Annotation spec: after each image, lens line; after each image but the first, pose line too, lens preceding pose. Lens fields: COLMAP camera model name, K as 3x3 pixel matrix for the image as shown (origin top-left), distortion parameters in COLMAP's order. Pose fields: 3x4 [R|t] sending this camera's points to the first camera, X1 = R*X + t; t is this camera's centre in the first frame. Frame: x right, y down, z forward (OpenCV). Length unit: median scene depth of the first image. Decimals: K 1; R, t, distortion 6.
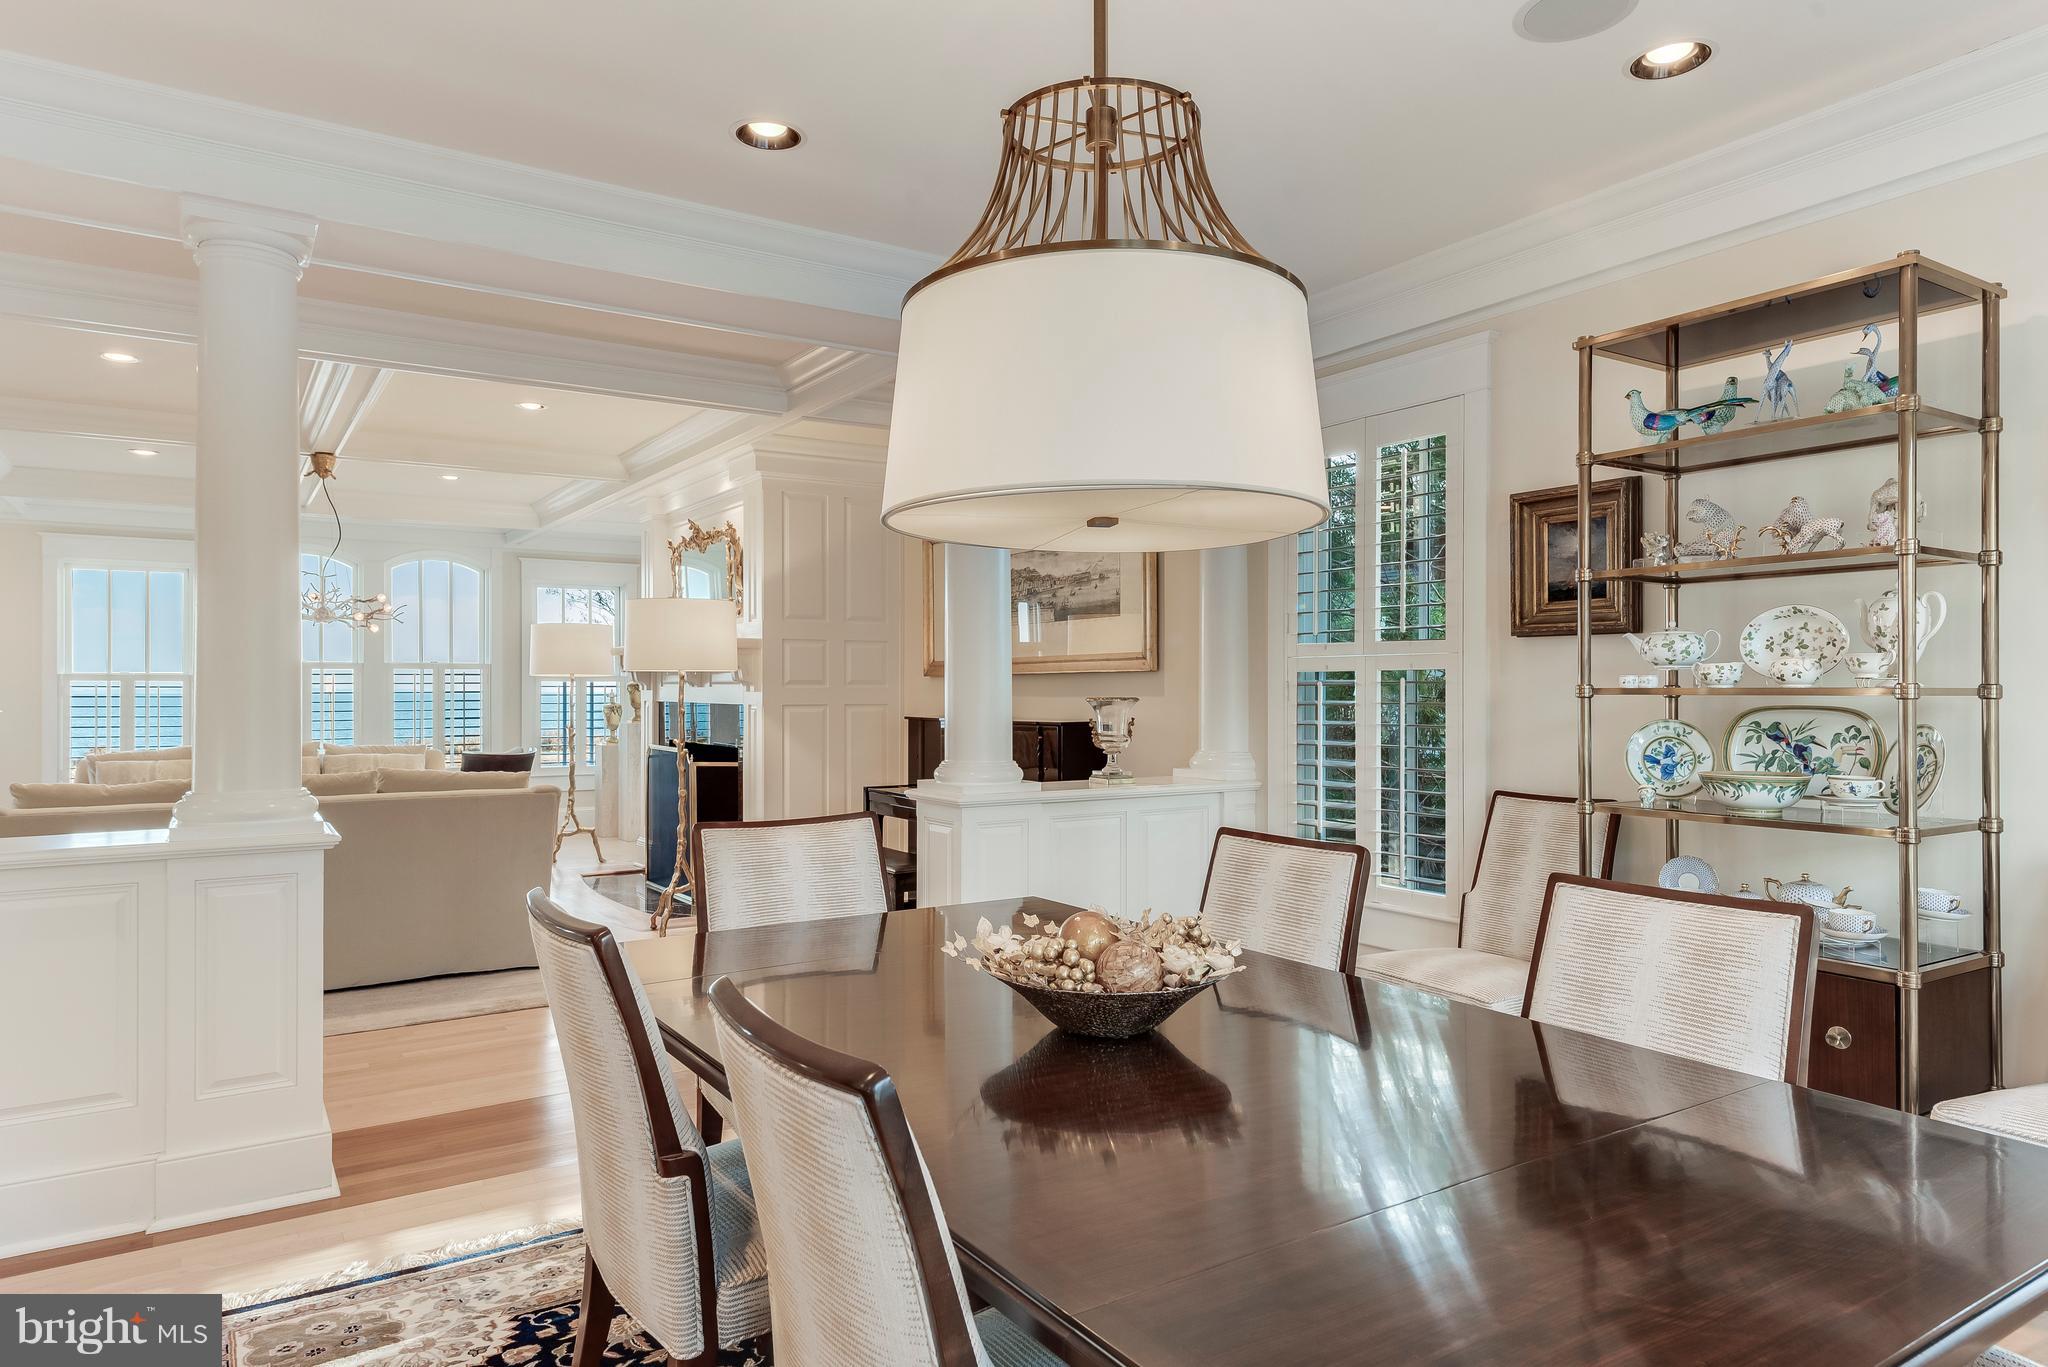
lens RADIAL K [[1271.9, 0, 1026.5], [0, 1271.9, 685.8], [0, 0, 1]] dist [0.017185, -0.002262]
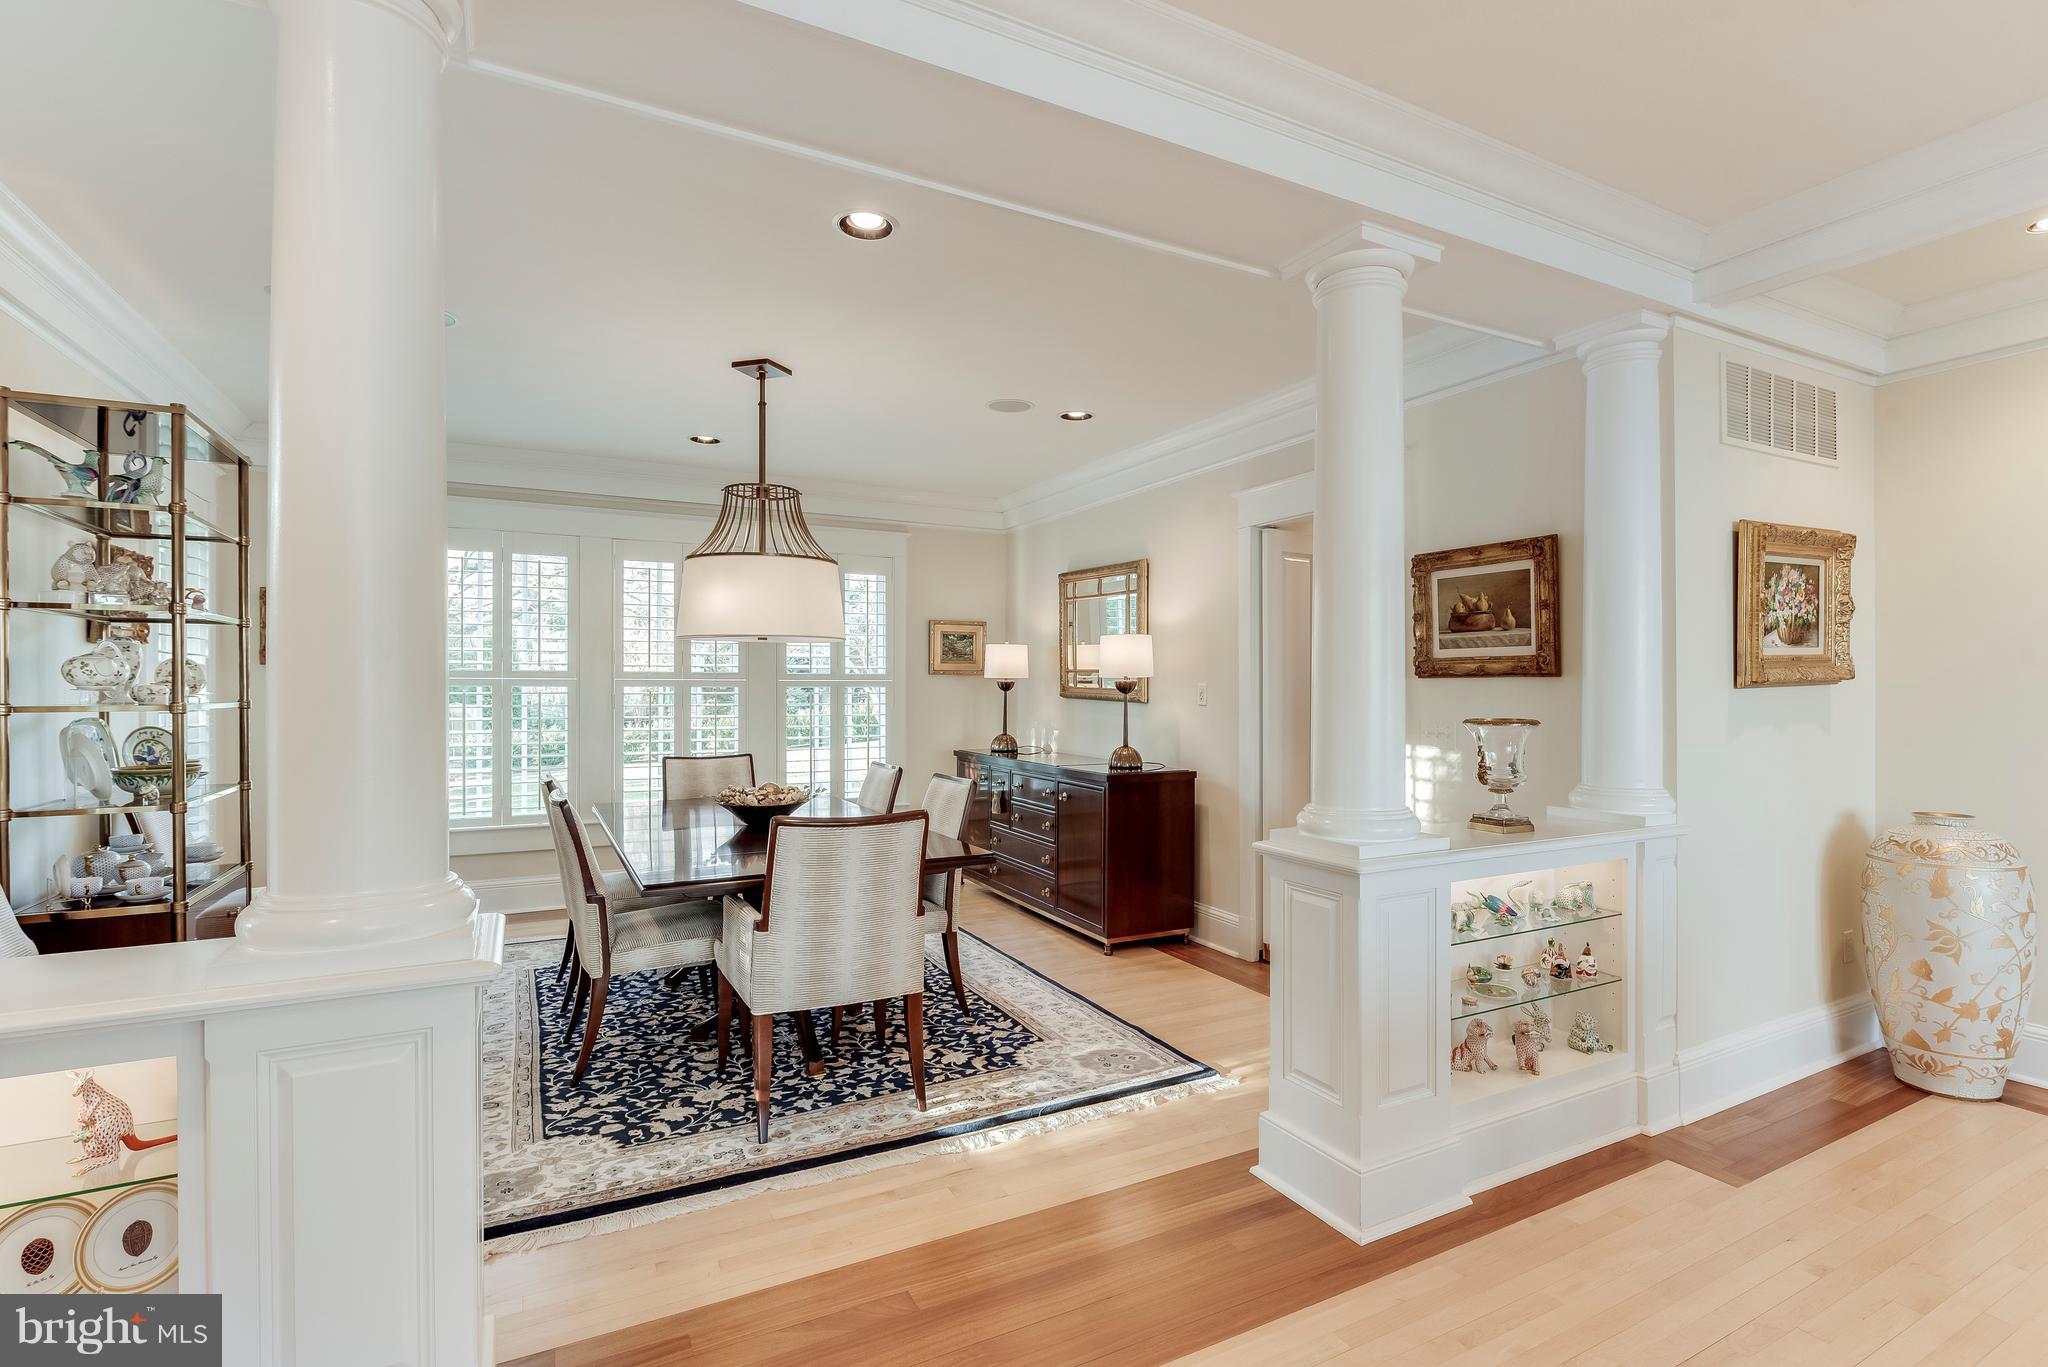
lens RADIAL K [[978.3, 0, 1028.8], [0, 978.3, 684.3], [0, 0, 1]] dist [0.020010, -0.002584]
pose [[-0.994785, -0.002481, 0.101961, -0.553339], [-0.002749, 0.999993, -0.002494, -0.016499], [-0.101955, -0.002761, -0.994785, 2.347441]]
